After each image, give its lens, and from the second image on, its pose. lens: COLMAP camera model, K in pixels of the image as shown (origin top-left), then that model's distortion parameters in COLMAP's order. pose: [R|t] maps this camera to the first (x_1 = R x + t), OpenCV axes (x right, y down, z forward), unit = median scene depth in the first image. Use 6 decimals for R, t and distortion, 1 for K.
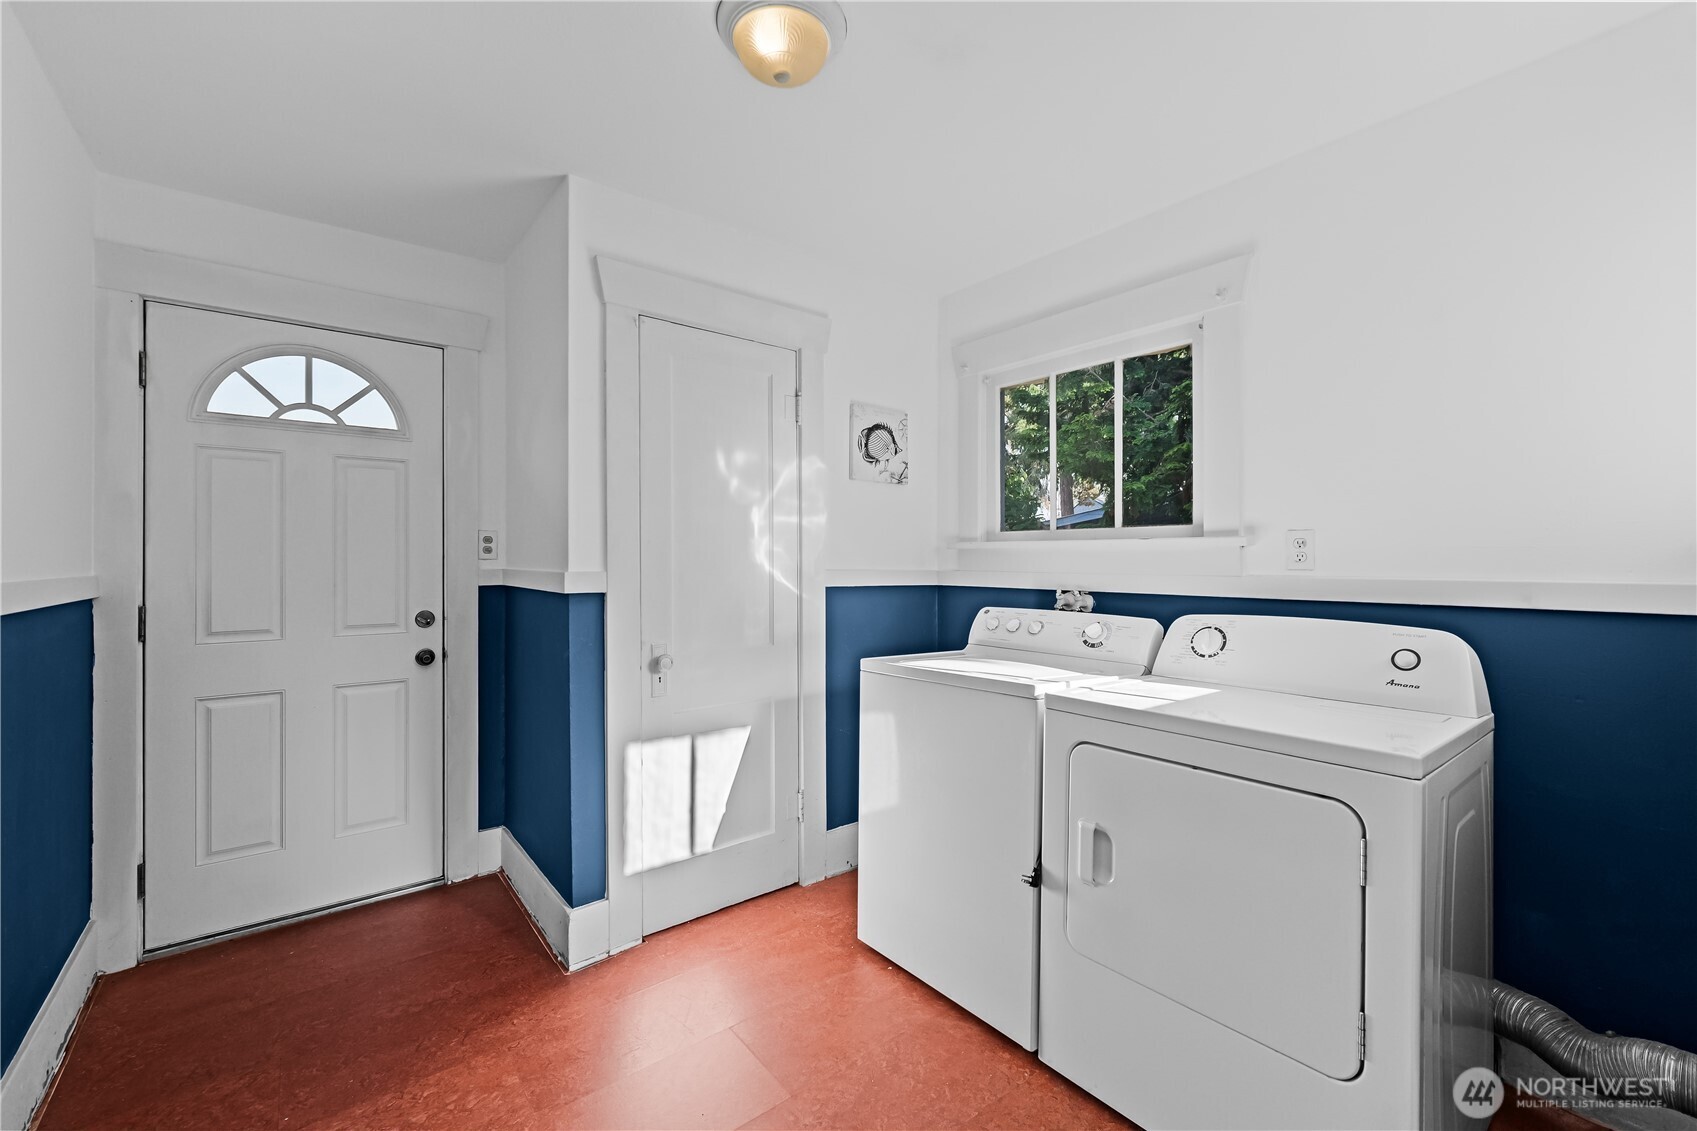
lens RADIAL K [[696.1, 0, 853.2], [0, 696.1, 564.4], [0, 0, 1]] dist [-0.001276, -0.000160]
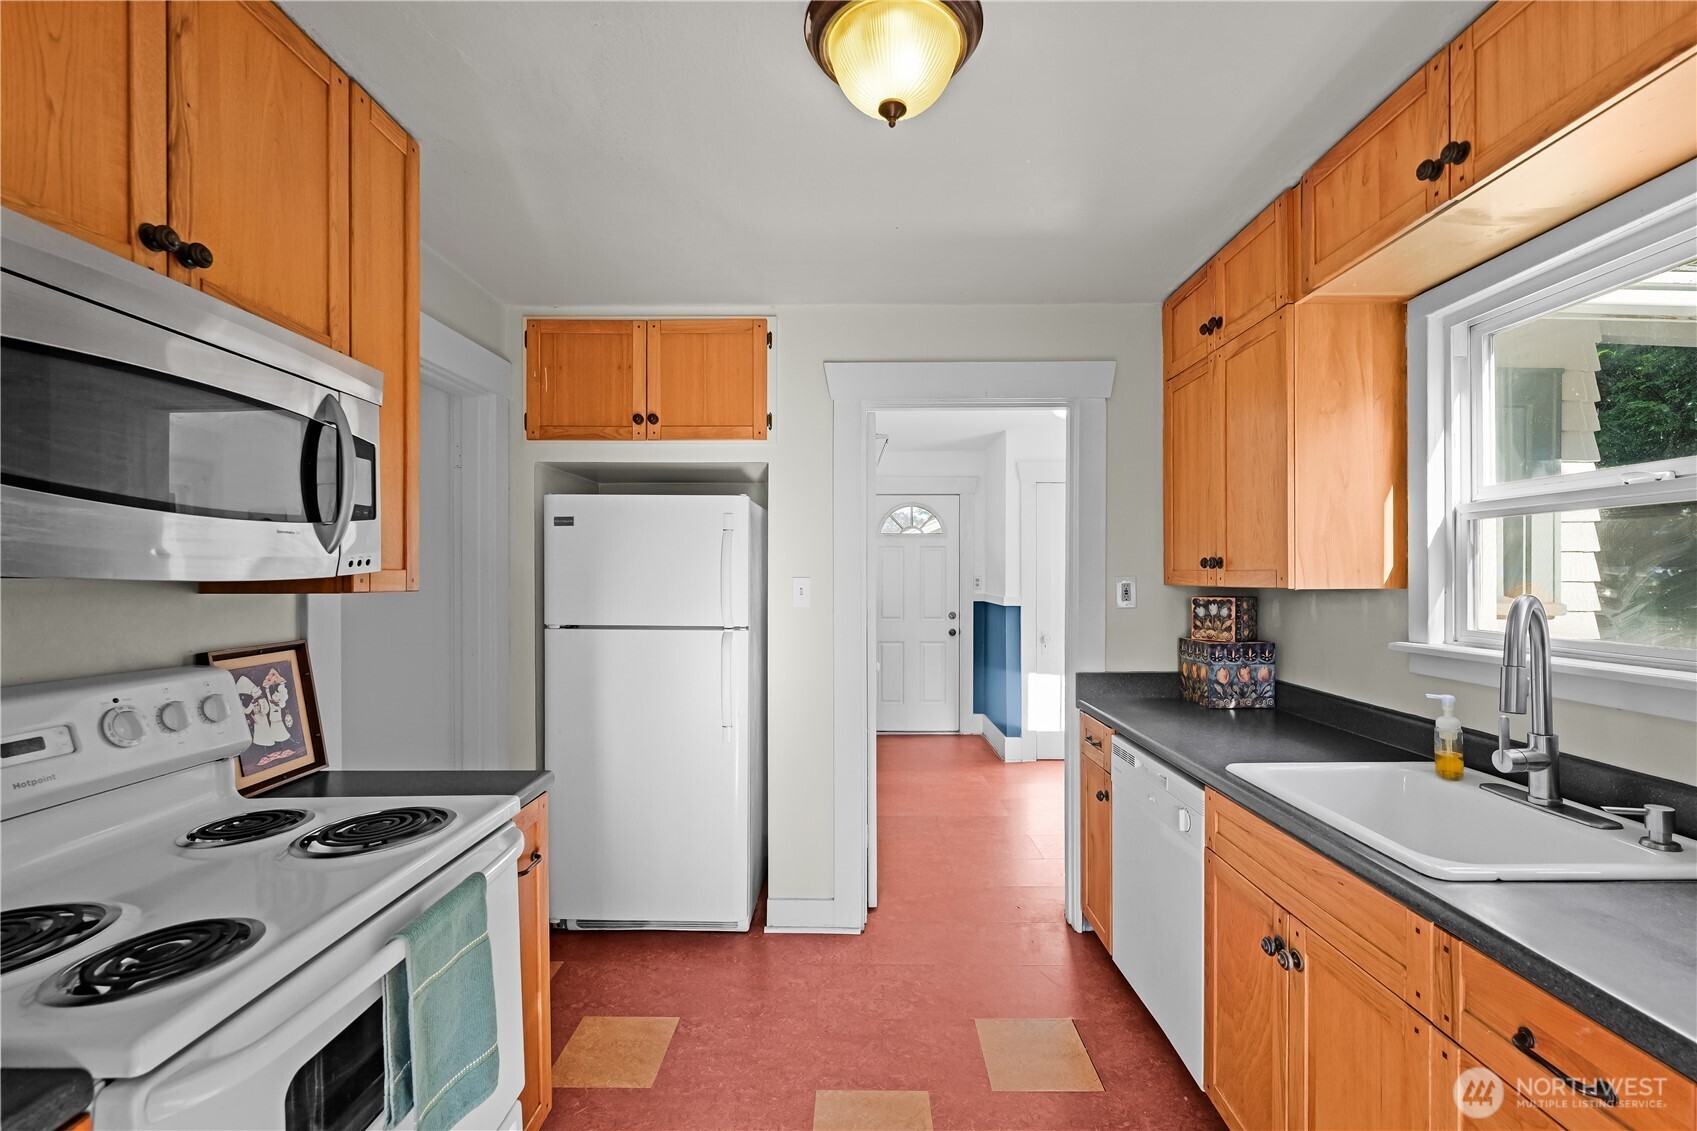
lens RADIAL K [[700.1, 0, 854.2], [0, 700.1, 576.5], [0, 0, 1]] dist [-0.002847, -0.000390]
pose [[0.779163, -0.001379, -0.626820, 0.618004], [-0.000208, 0.999997, -0.002458, -0.046895], [0.626822, 0.002046, 0.779160, -1.069068]]
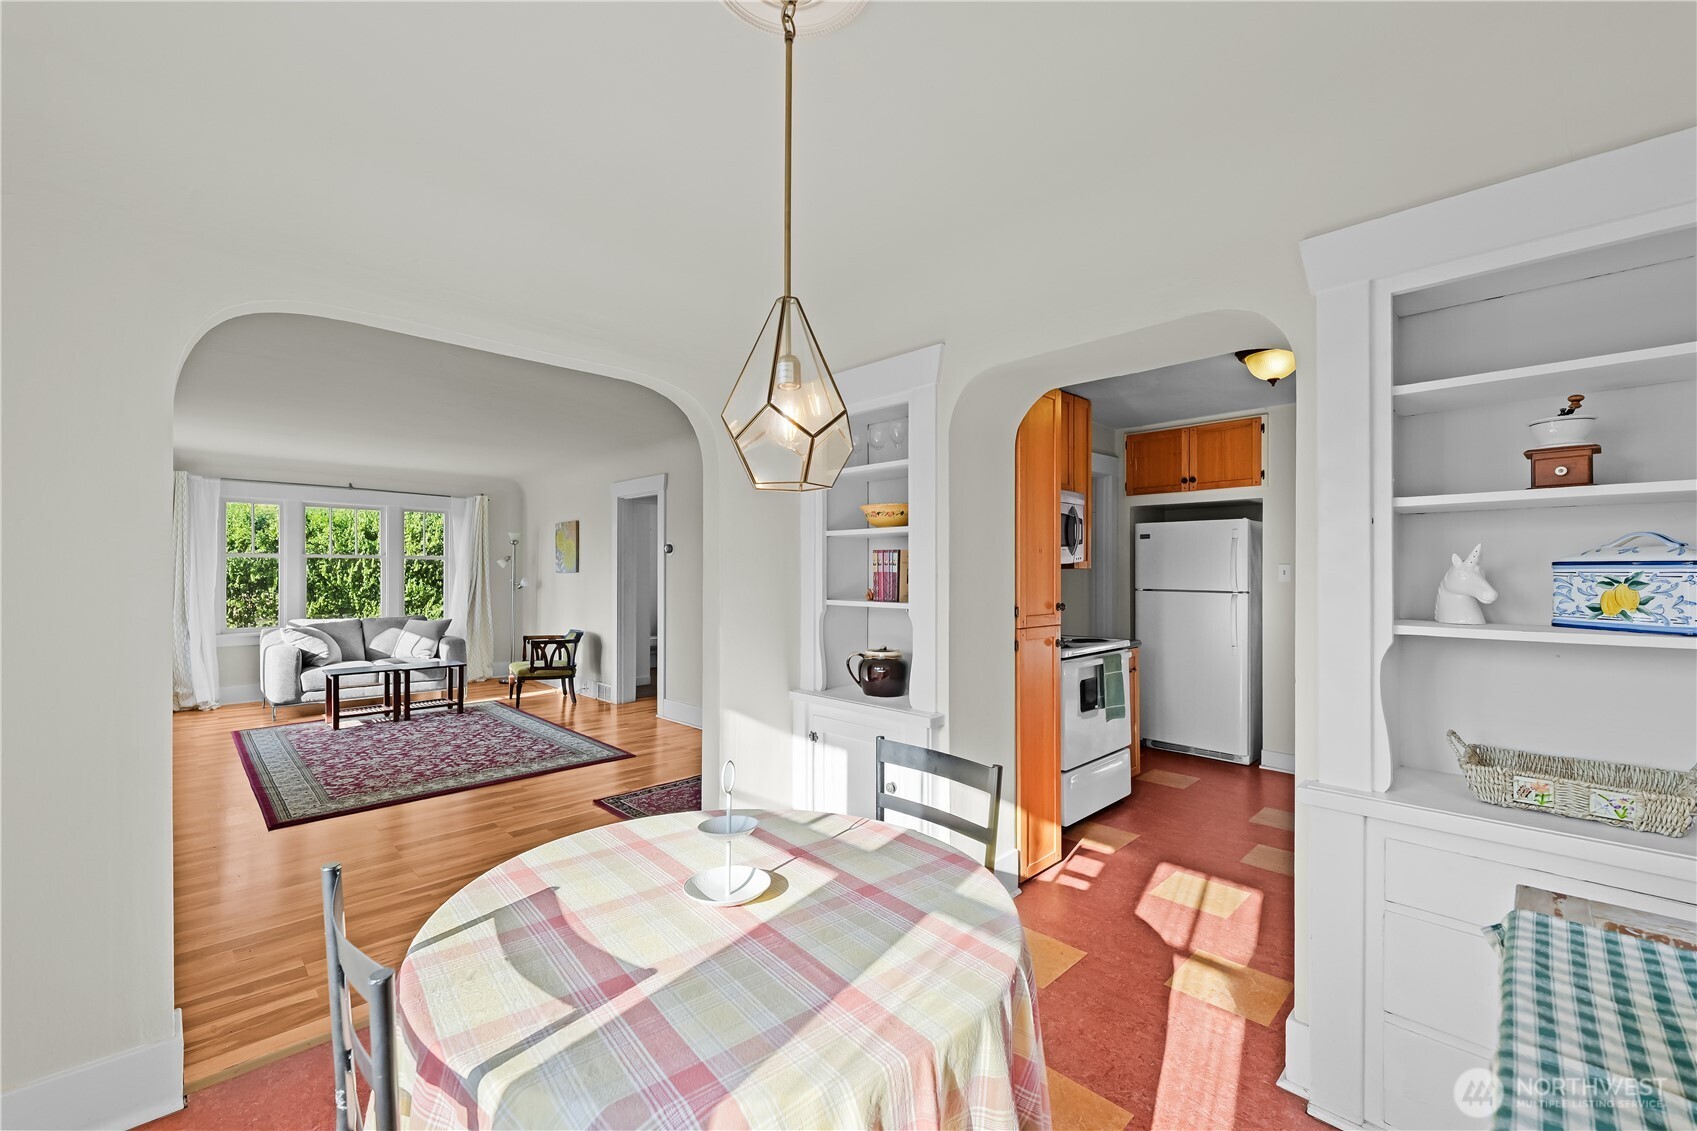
lens RADIAL K [[696.9, 0, 861.0], [0, 696.9, 572.9], [0, 0, 1]] dist [-0.002480, -0.000122]
pose [[0.114297, 0.003887, -0.993439, 1.616599], [-0.001279, 0.999992, 0.003766, -0.030570], [0.993446, 0.000840, 0.114301, -1.618910]]
